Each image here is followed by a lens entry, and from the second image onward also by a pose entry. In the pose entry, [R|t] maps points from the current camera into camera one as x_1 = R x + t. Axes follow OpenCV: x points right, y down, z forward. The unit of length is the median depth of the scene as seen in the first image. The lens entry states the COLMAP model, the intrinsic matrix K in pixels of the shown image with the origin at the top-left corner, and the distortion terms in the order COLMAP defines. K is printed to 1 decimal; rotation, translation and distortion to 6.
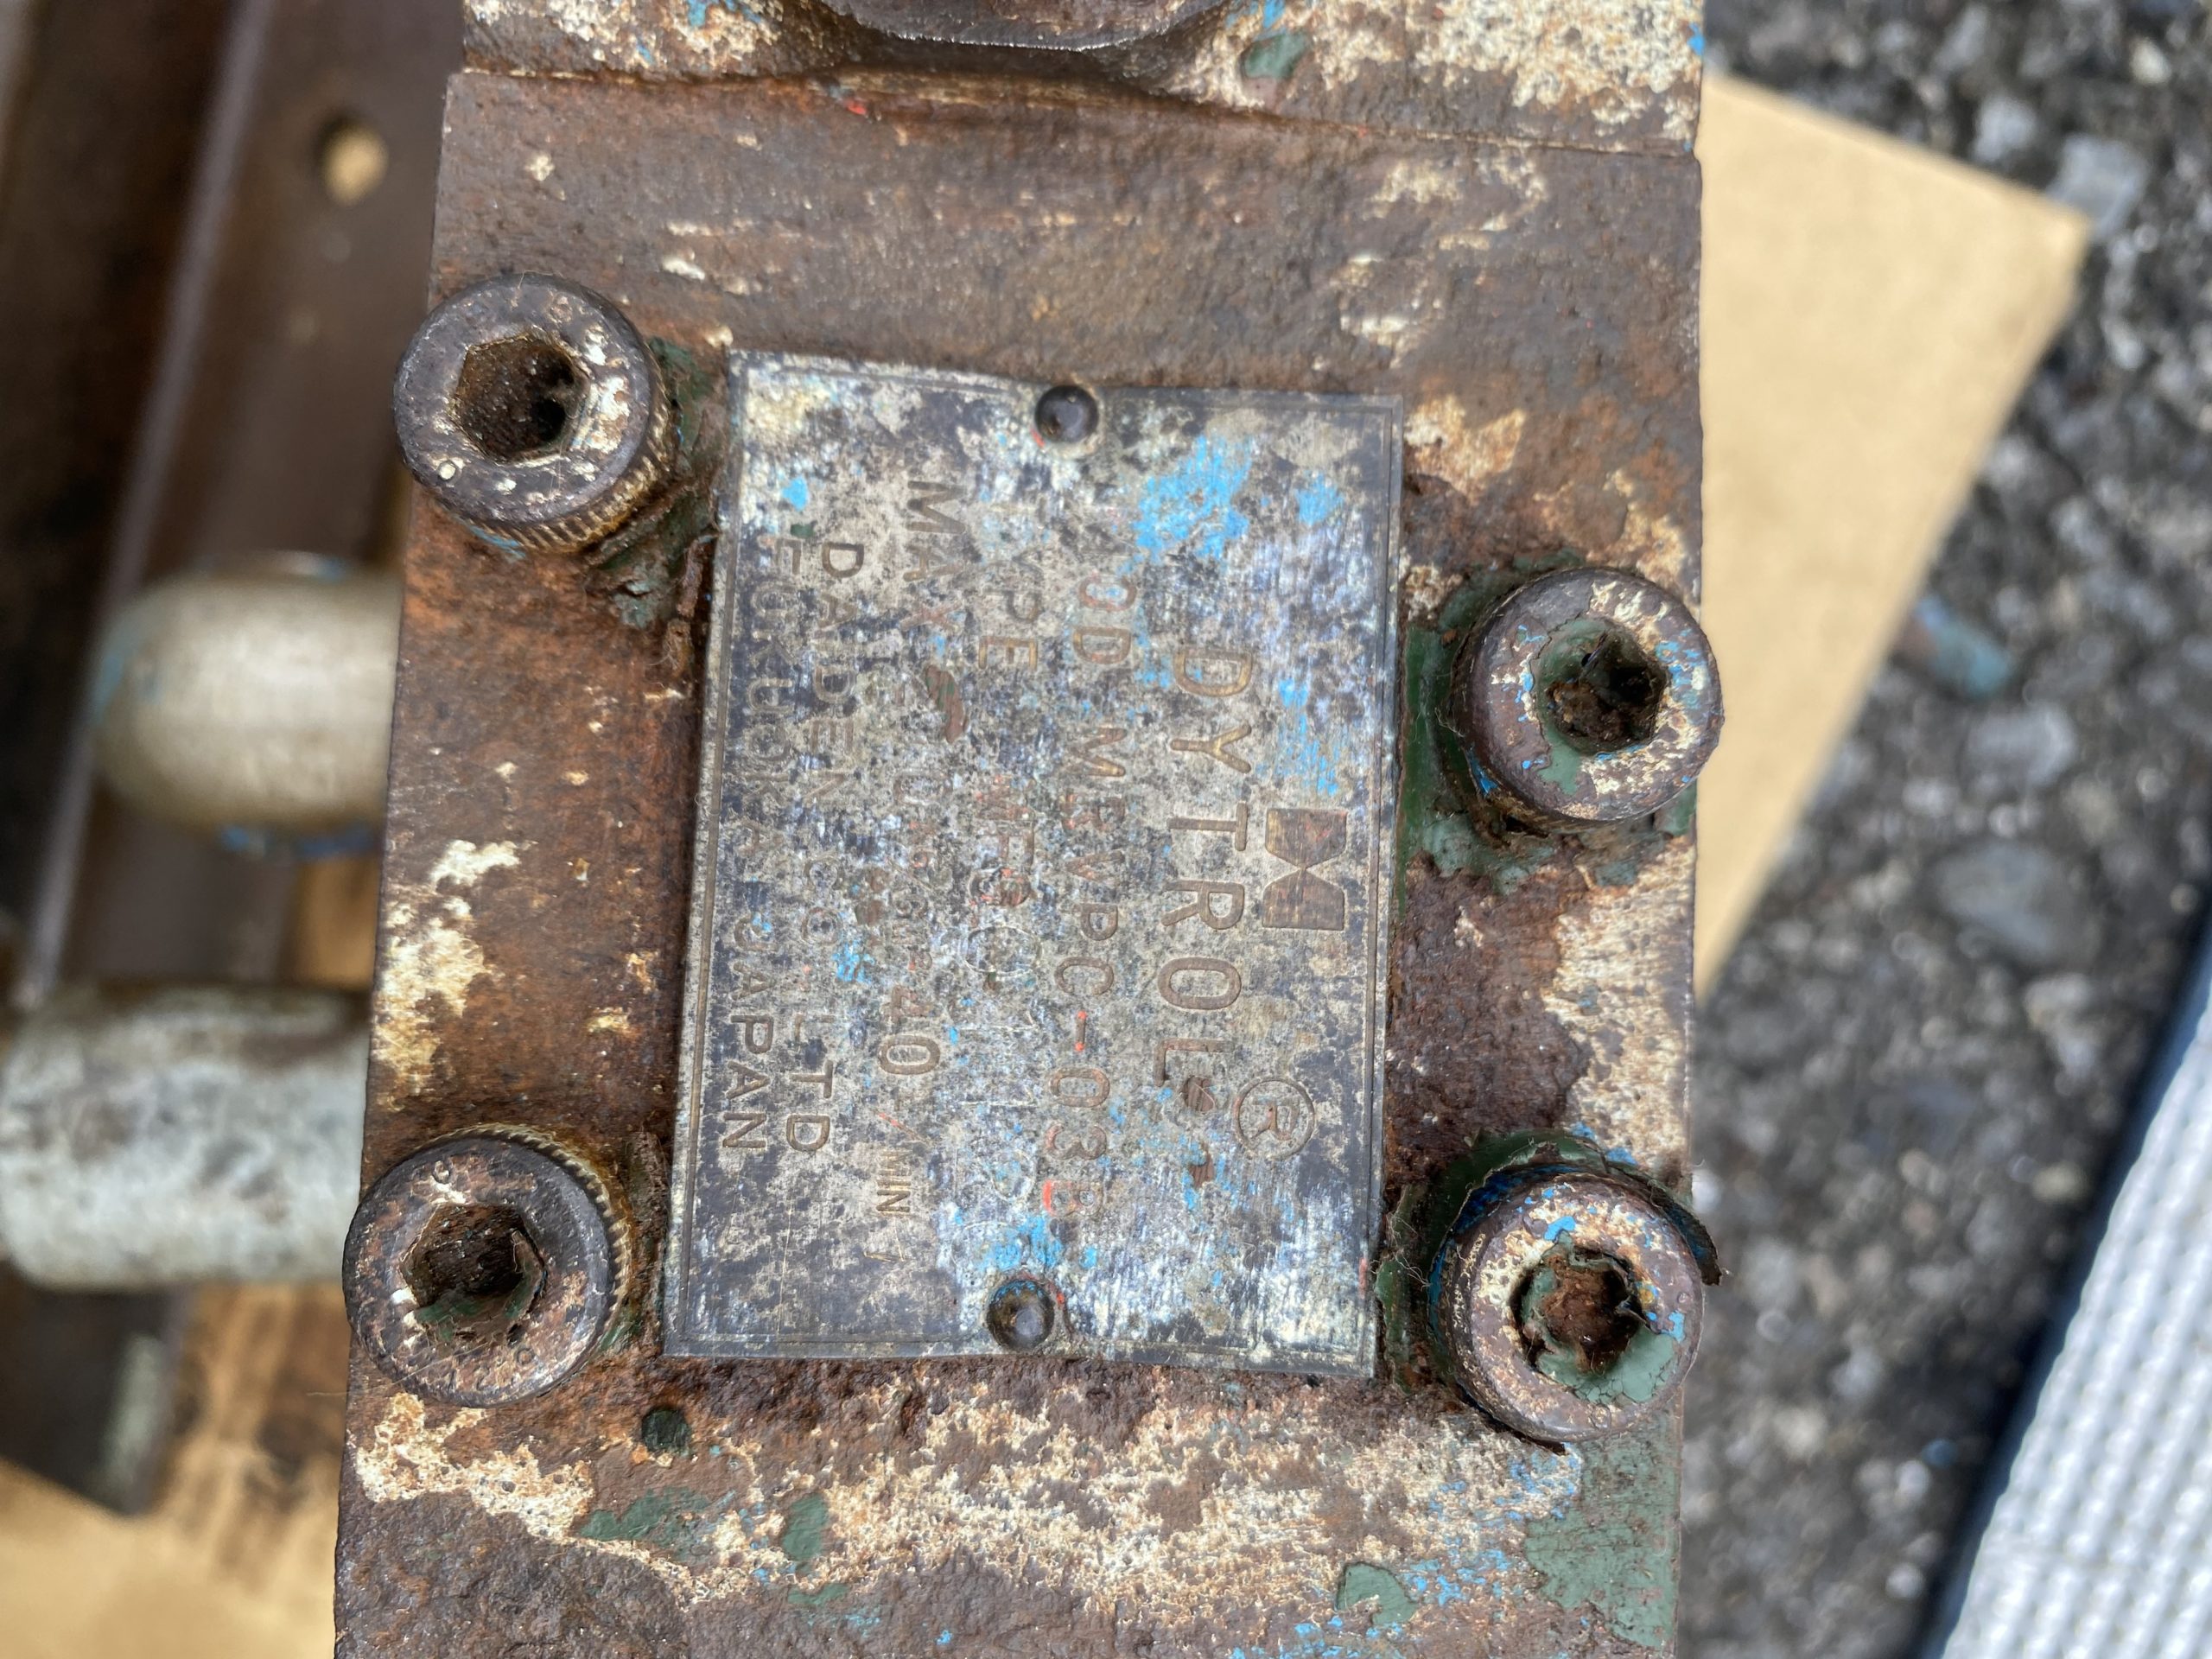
lens RADIAL K [[1694.5, 0, 1102.0], [0, 1694.5, 831.1], [0, 0, 1]] dist [-0.003653, 0.006656]
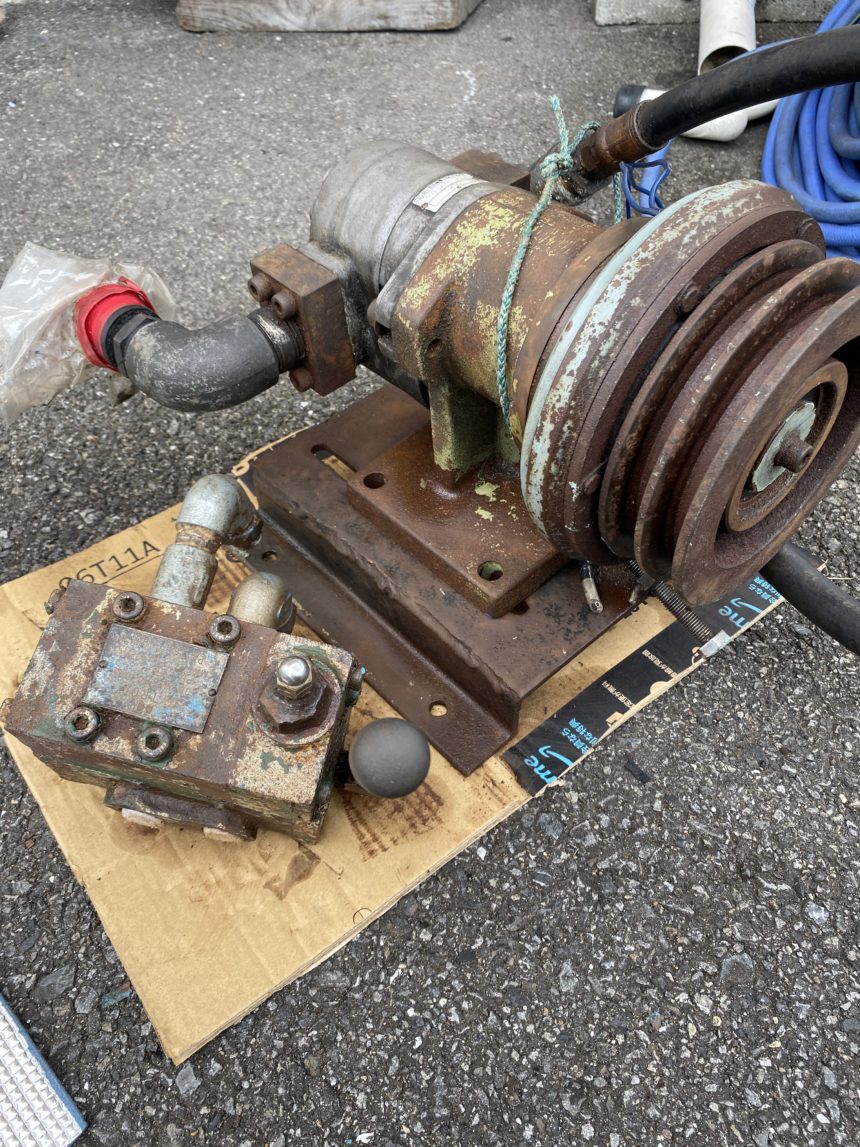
lens RADIAL K [[878.7, 0, 425.3], [0, 878.7, 574.4], [0, 0, 1]] dist [-0.003653, 0.006656]
pose [[-0.173439, 0.871287, -0.459106, 1.267009], [-0.983429, -0.178207, 0.033316, -1.325388], [-0.052788, 0.457276, 0.887757, -3.081337]]
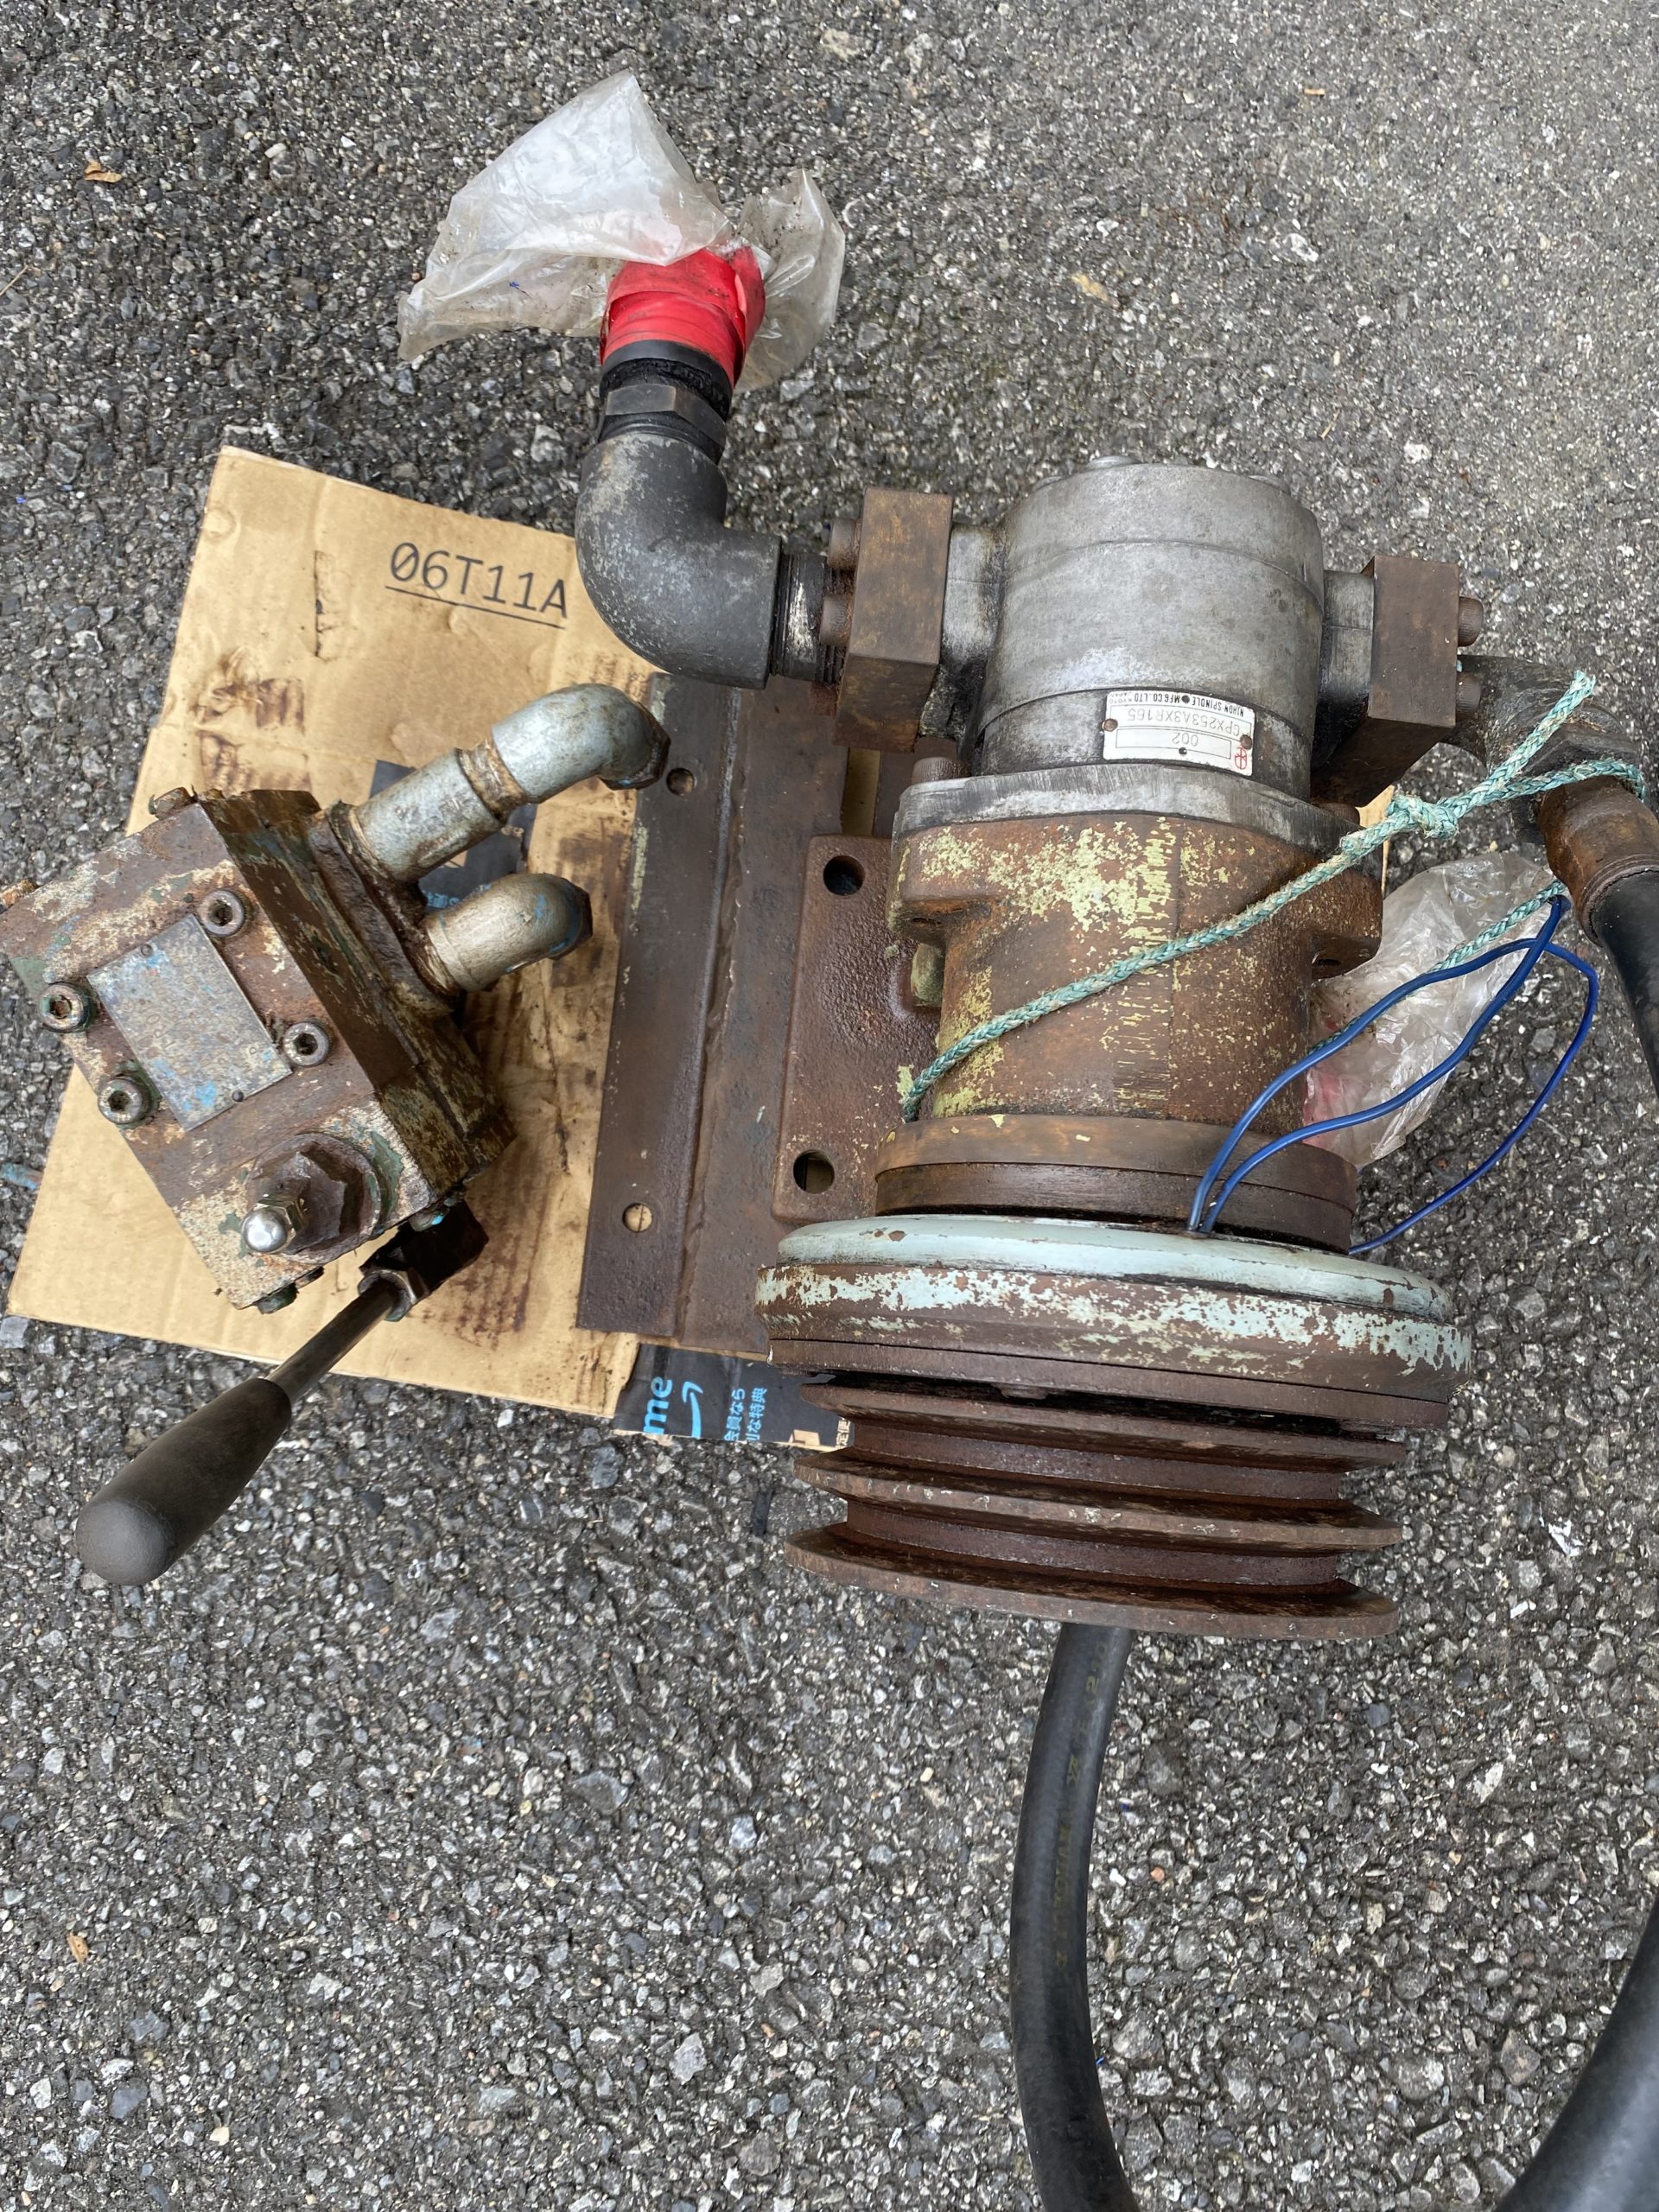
lens RADIAL K [[1694.5, 0, 831.4], [0, 1694.5, 1112.0], [0, 0, 1]] dist [-0.003653, 0.006656]
pose [[-0.847913, 0.529425, 0.027418, -1.802749], [-0.530035, -0.845612, -0.063277, -0.983278], [-0.010315, -0.068186, 0.997619, -4.527109]]
